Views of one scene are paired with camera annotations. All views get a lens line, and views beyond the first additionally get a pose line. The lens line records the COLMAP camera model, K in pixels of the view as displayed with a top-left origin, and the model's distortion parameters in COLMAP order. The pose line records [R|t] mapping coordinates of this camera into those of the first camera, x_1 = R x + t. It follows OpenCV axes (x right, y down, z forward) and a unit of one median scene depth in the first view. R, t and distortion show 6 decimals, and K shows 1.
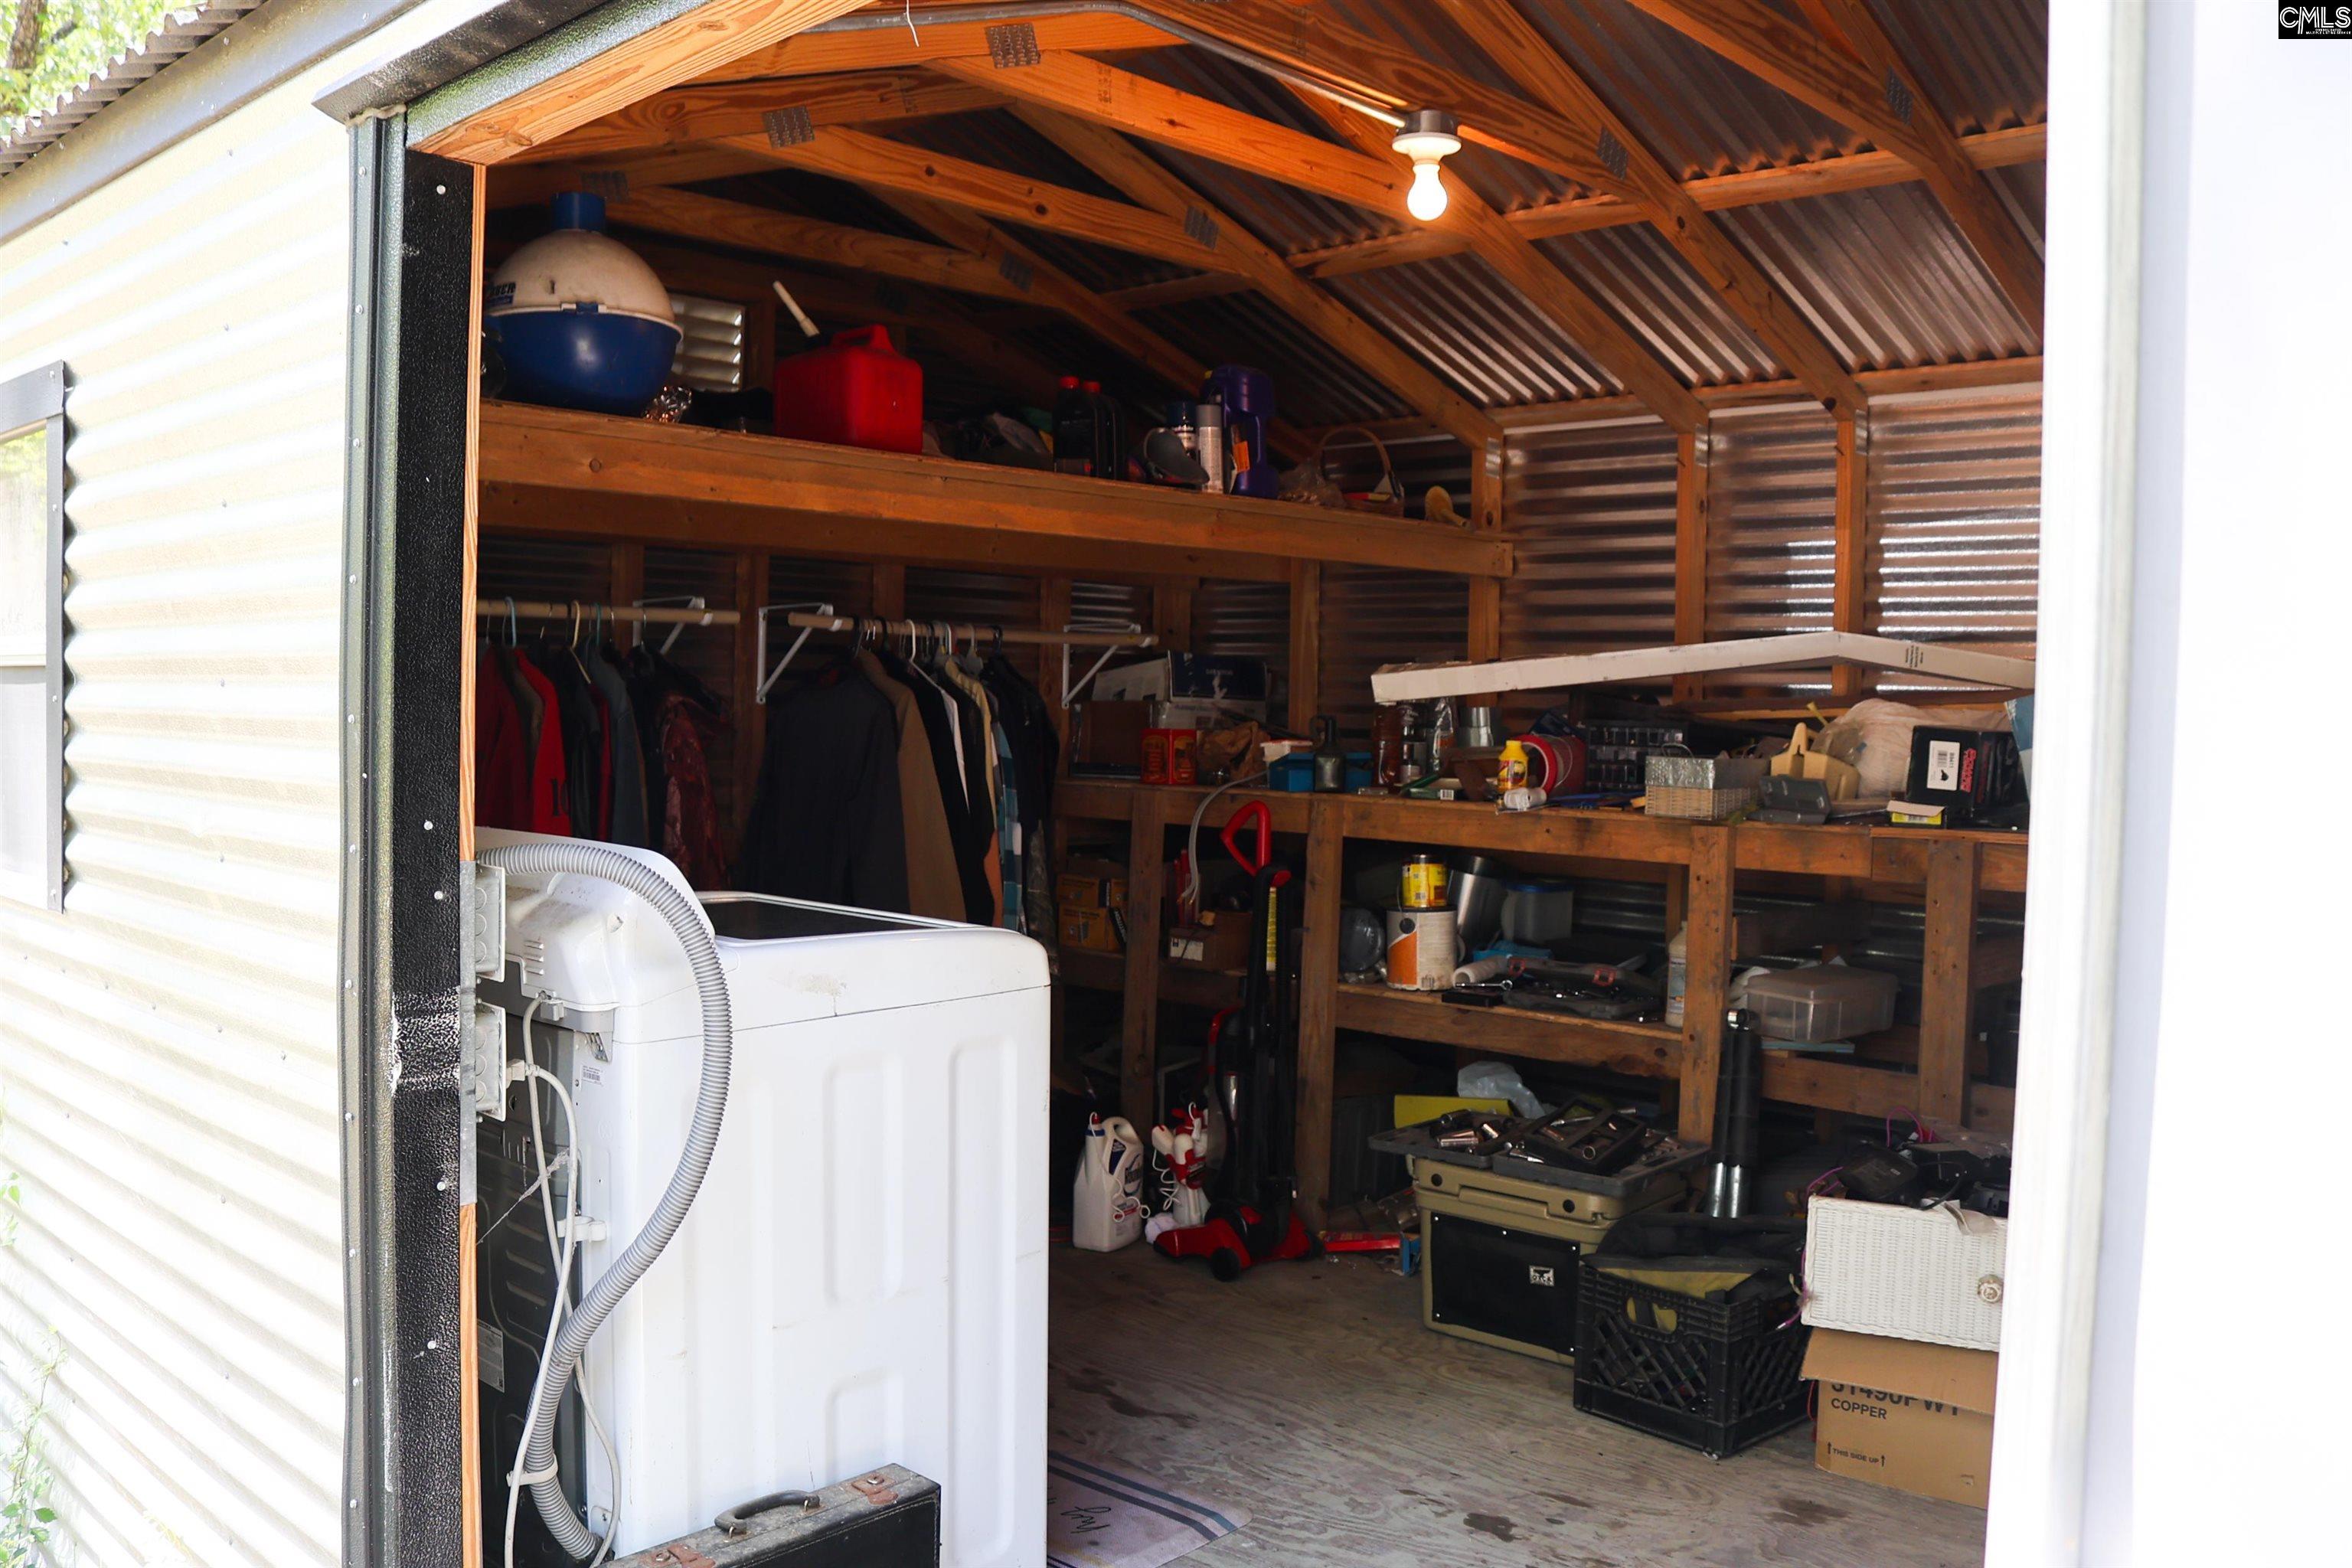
lens RADIAL K [[1952.8, 0, 1176.0], [0, 1952.8, 784.0], [0, 0, 1]] dist [-0.153152, 0.159397]
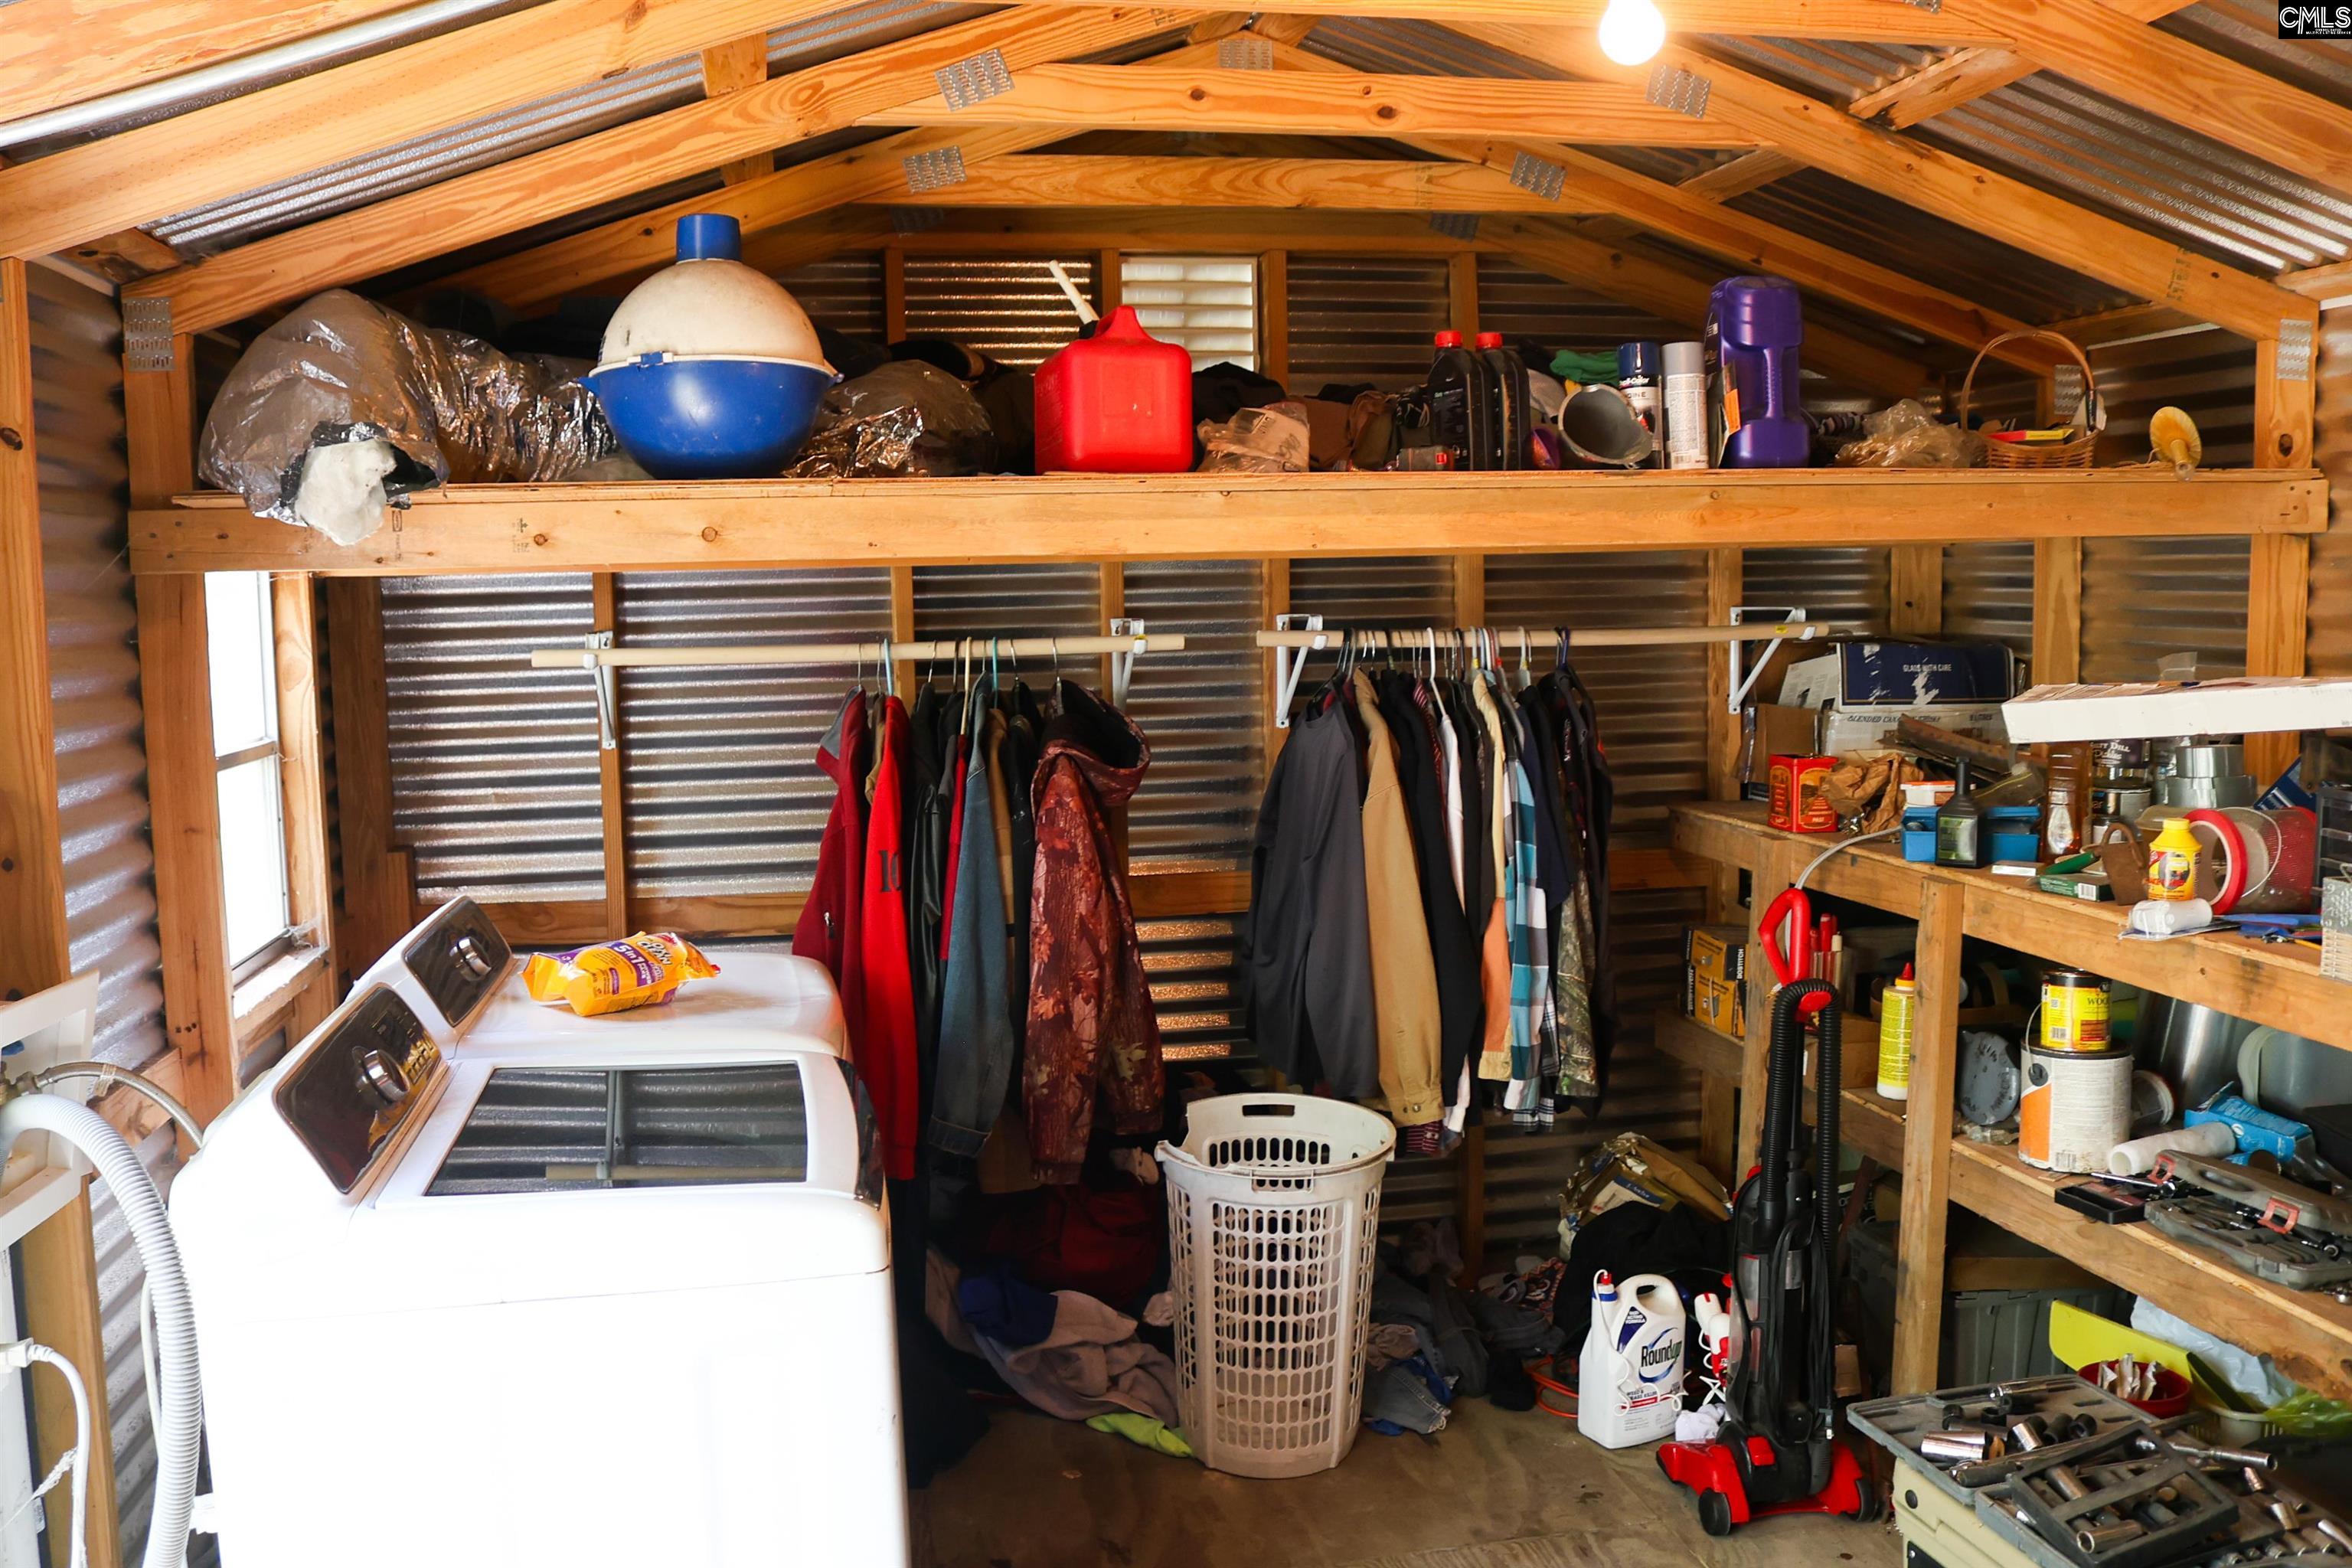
lens RADIAL K [[1952.8, 0, 1176.0], [0, 1952.8, 784.0], [0, 0, 1]] dist [-0.153152, 0.159397]
pose [[0.807020, 0.029044, -0.589810, 0.262802], [0.010060, 0.997969, 0.062909, -0.073212], [0.590439, -0.056702, 0.805088, 0.288495]]
